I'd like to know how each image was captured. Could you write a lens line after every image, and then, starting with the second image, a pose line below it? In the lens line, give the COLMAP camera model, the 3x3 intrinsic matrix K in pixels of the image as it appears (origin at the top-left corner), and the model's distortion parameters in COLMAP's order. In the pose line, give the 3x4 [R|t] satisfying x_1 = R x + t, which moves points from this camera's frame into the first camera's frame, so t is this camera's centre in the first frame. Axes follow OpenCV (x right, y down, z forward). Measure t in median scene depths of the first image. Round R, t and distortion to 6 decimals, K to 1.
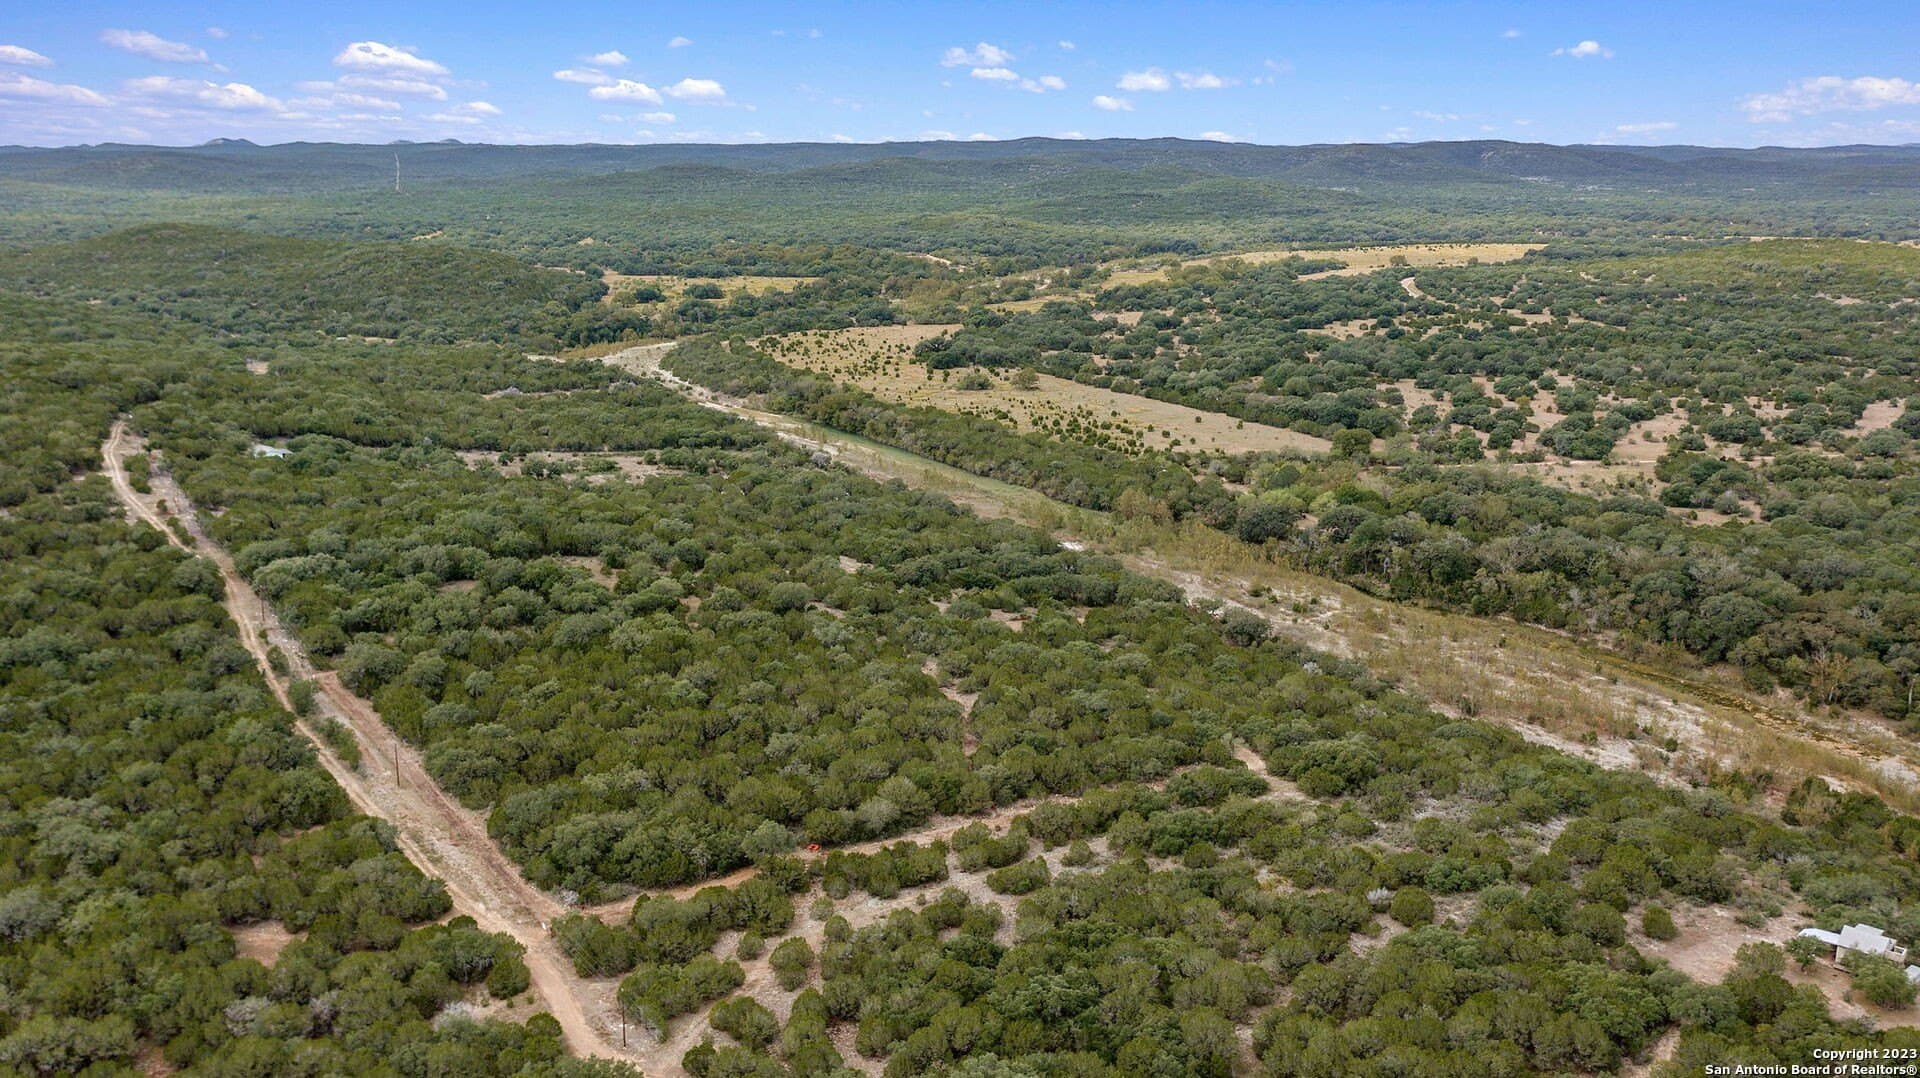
lens RADIAL K [[1529.3, 0, 956.0], [0, 1529.3, 525.3], [0, 0, 1]] dist [-0.013650, 0.010774]
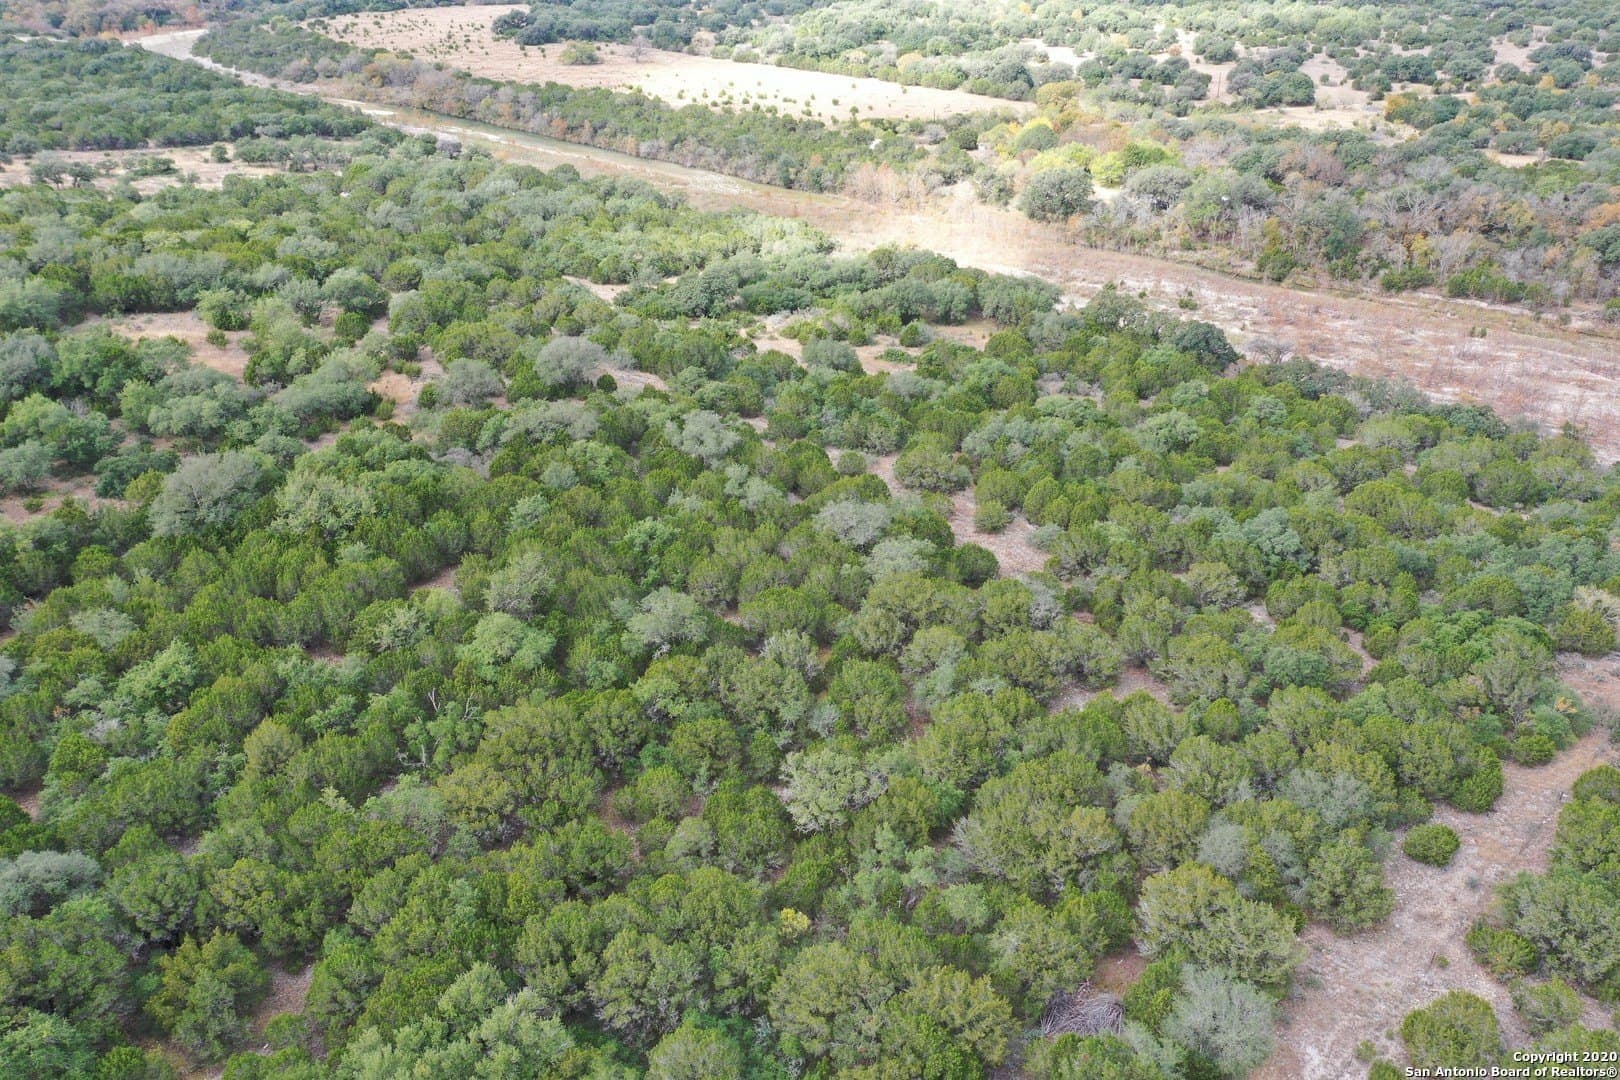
lens RADIAL K [[1274.3, 0, 809.0], [0, 1274.3, 500.7], [0, 0, 1]] dist [0.018199, -0.013276]
pose [[0.967814, -0.111099, 0.225818, -0.088504], [0.058774, 0.972250, 0.226440, -0.004195], [-0.244709, -0.205879, 0.947487, 0.329827]]
